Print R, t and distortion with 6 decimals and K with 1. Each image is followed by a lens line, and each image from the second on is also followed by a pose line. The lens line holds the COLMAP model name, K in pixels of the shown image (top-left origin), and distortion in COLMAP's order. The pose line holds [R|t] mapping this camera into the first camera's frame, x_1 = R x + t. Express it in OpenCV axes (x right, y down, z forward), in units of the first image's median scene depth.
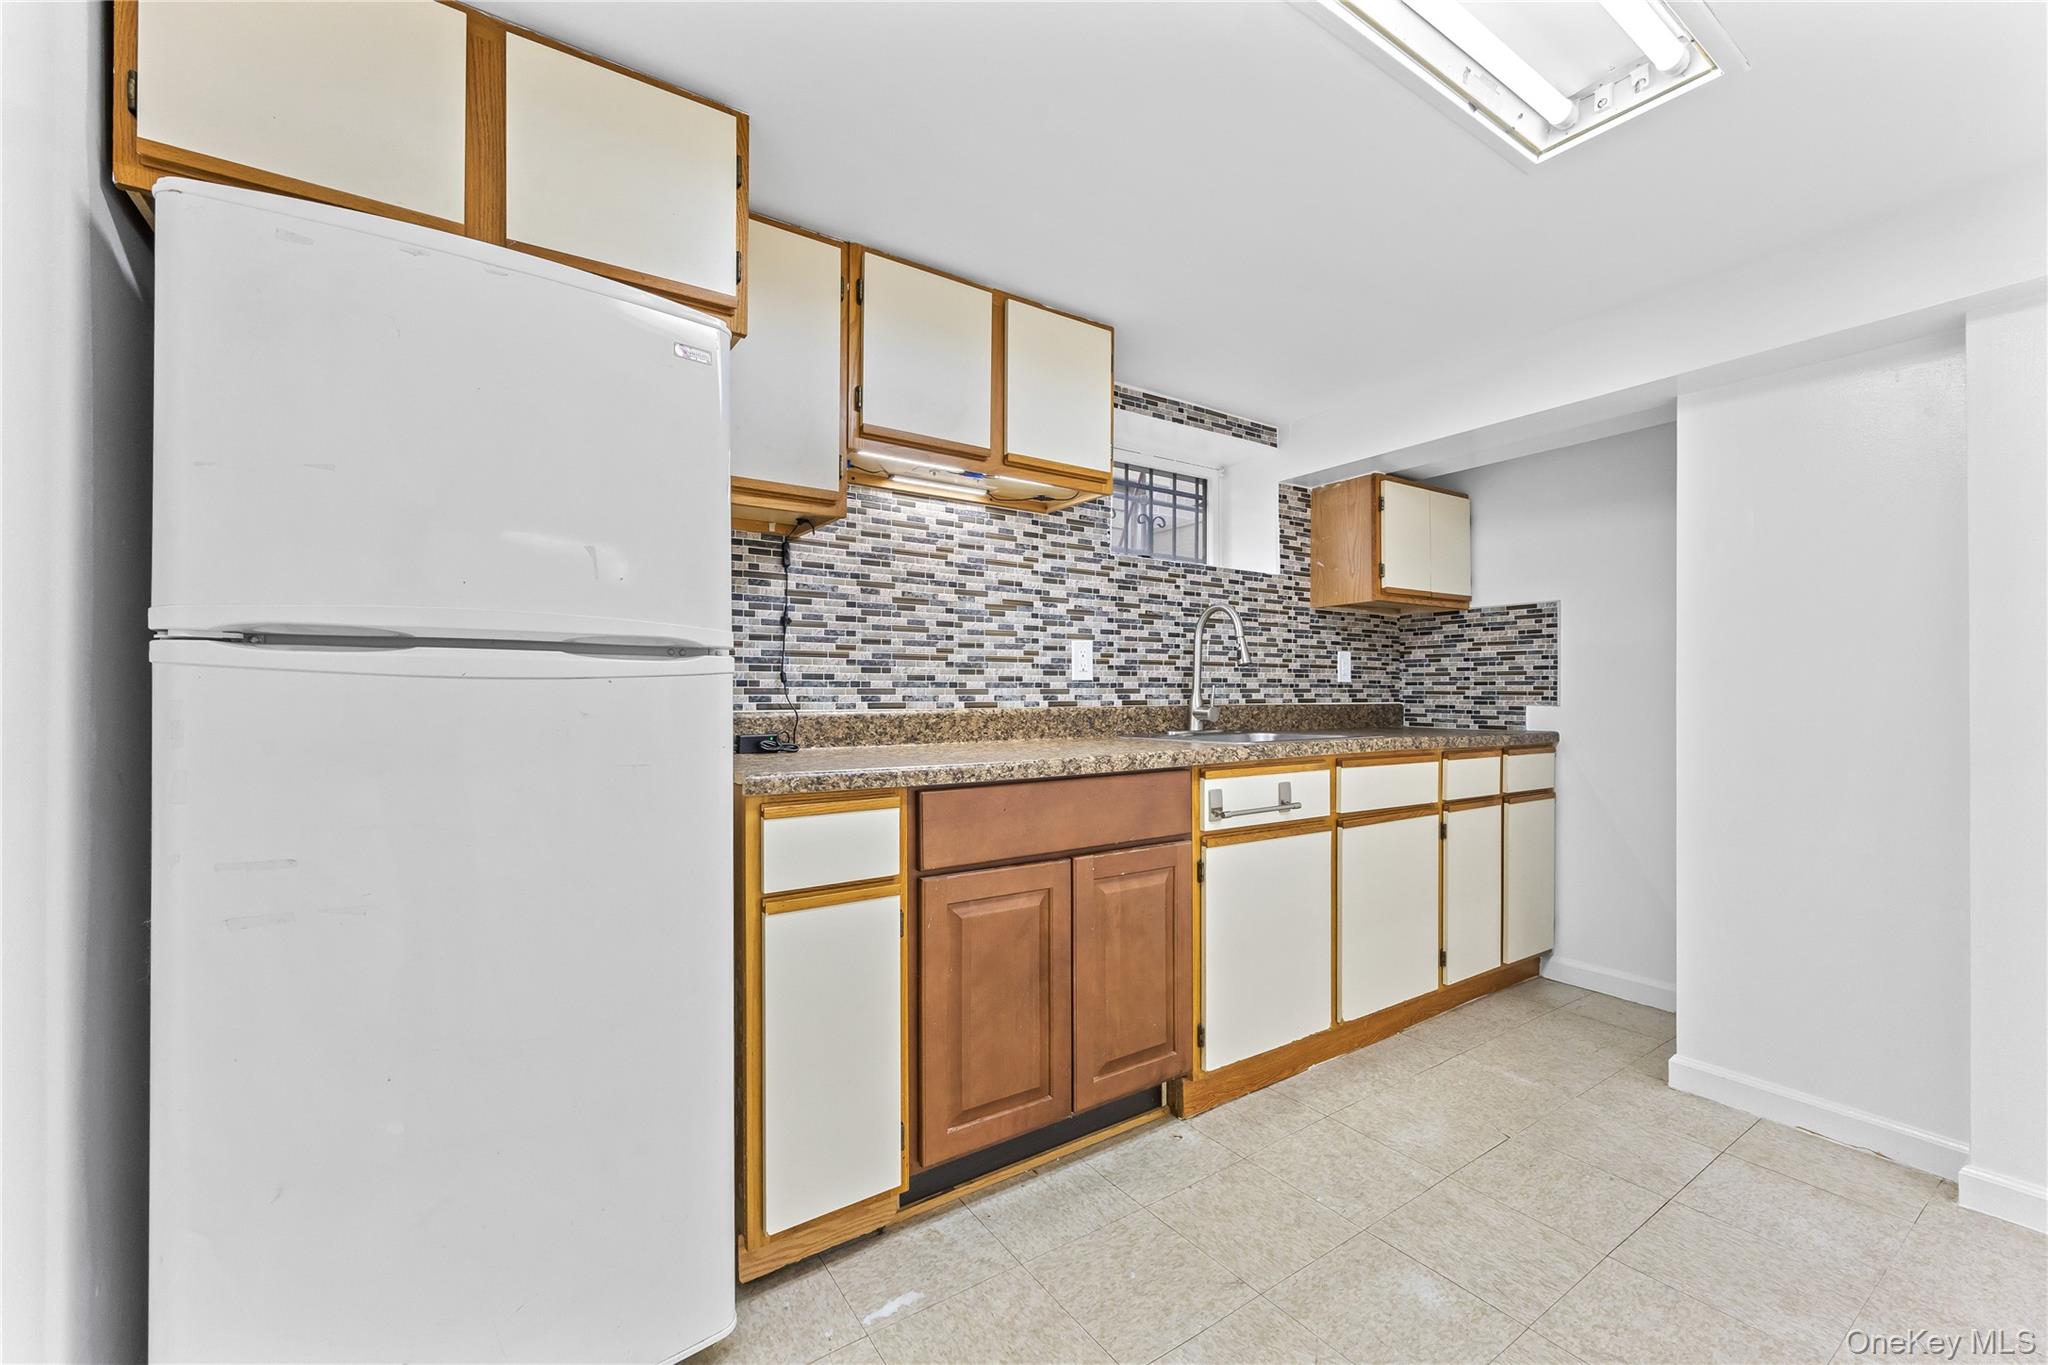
lens RADIAL K [[832.3, 0, 1028.1], [0, 832.3, 687.0], [0, 0, 1]] dist [0.004142, 0.000341]
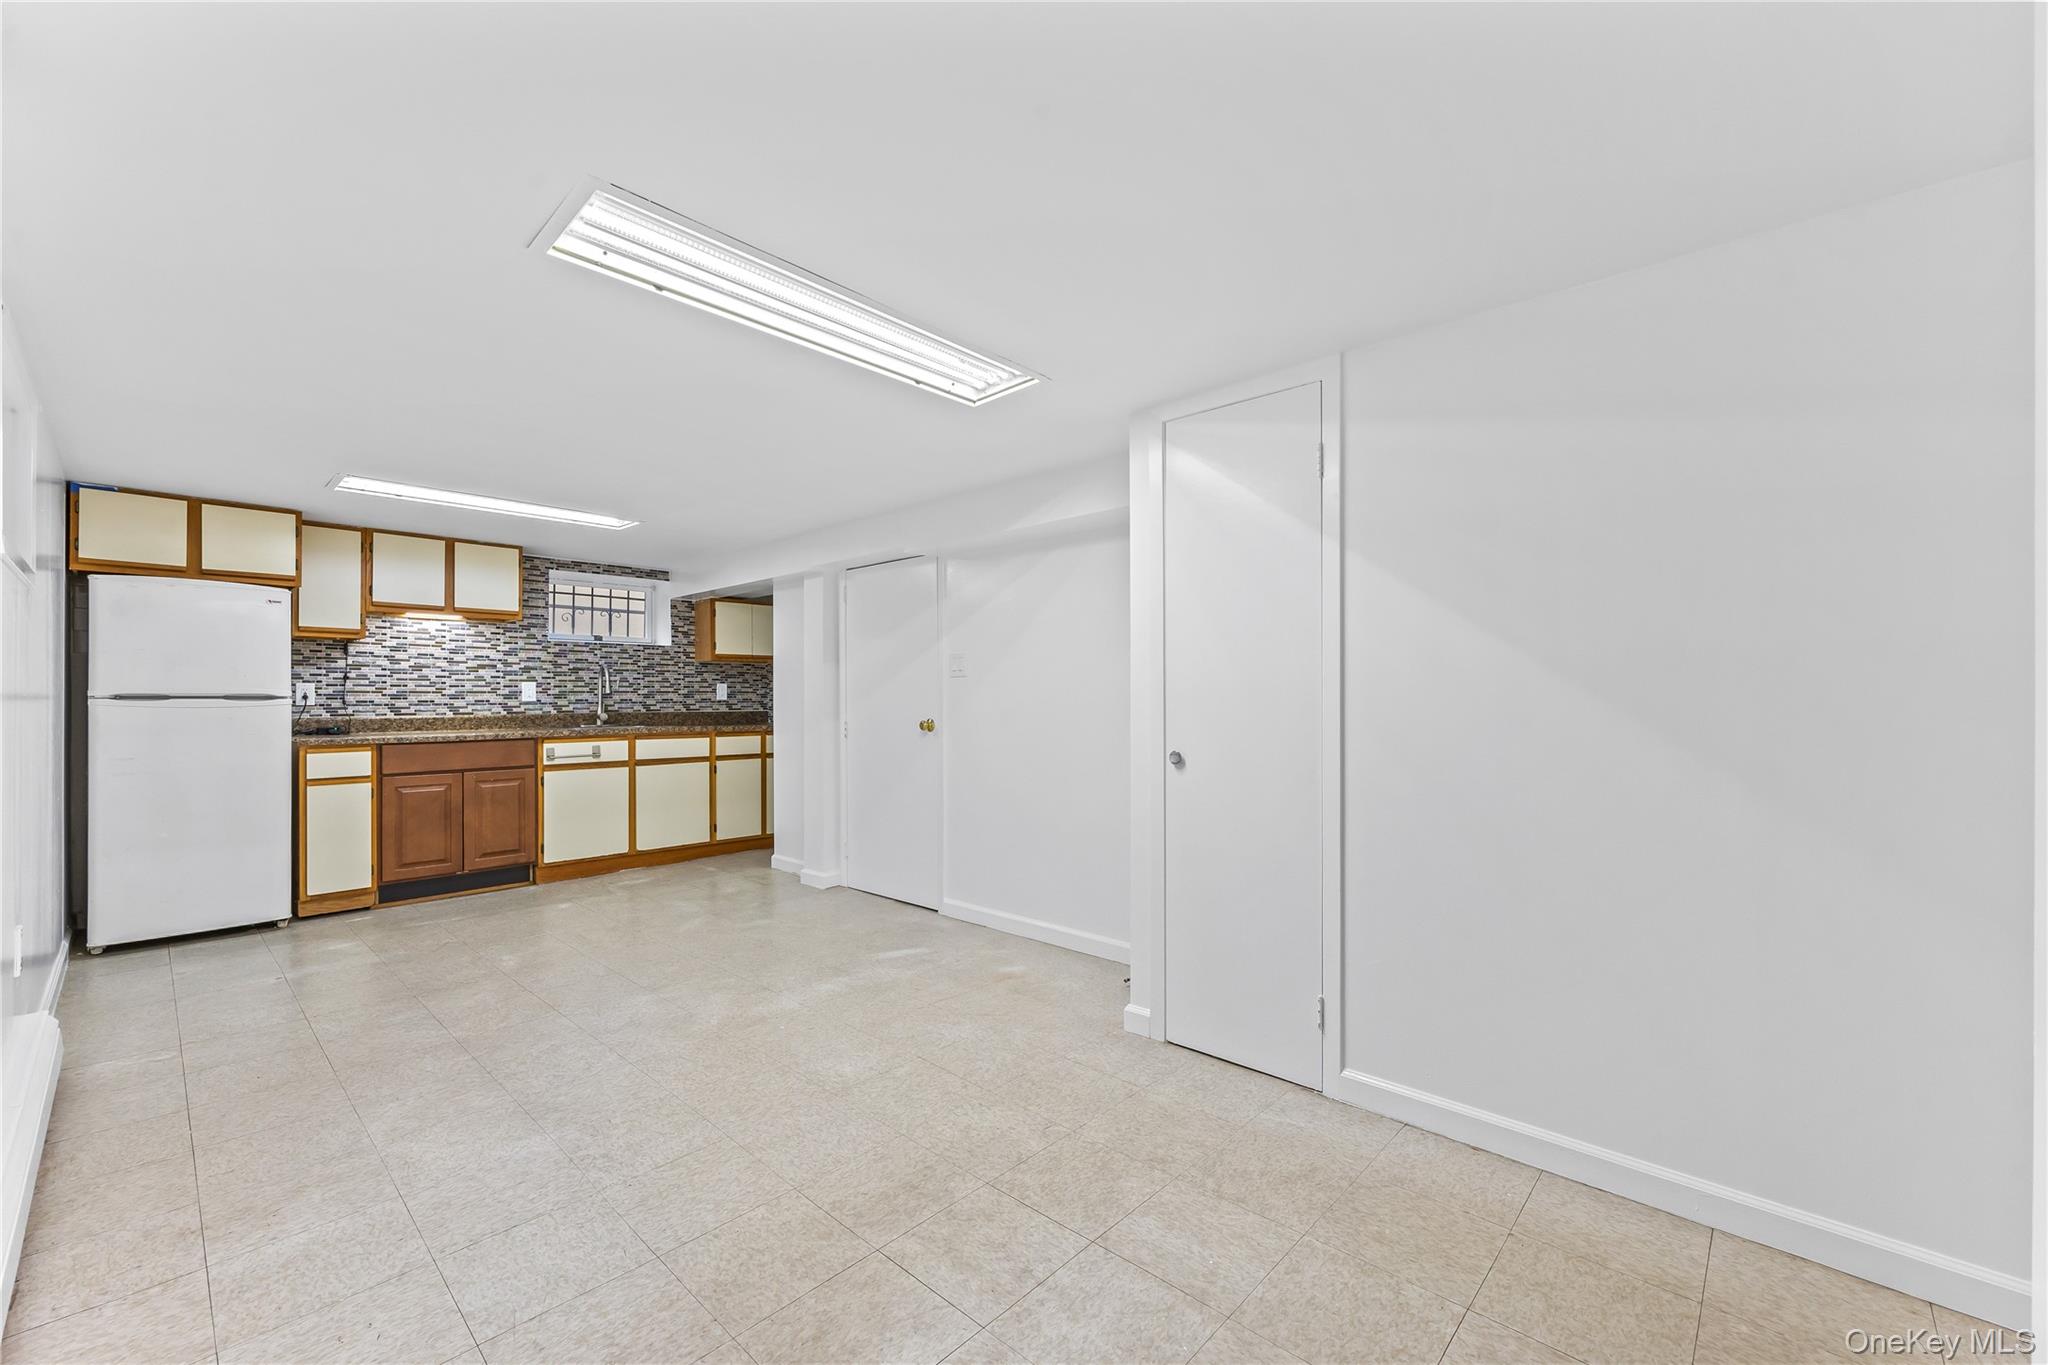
lens RADIAL K [[832.3, 0, 1022.9], [0, 832.3, 689.2], [0, 0, 1]] dist [0.004142, 0.000341]
pose [[0.975143, -0.000810, 0.221577, 0.950855], [0.001478, 0.999995, -0.002849, -0.035666], [-0.221573, 0.003105, 0.975139, -1.548411]]
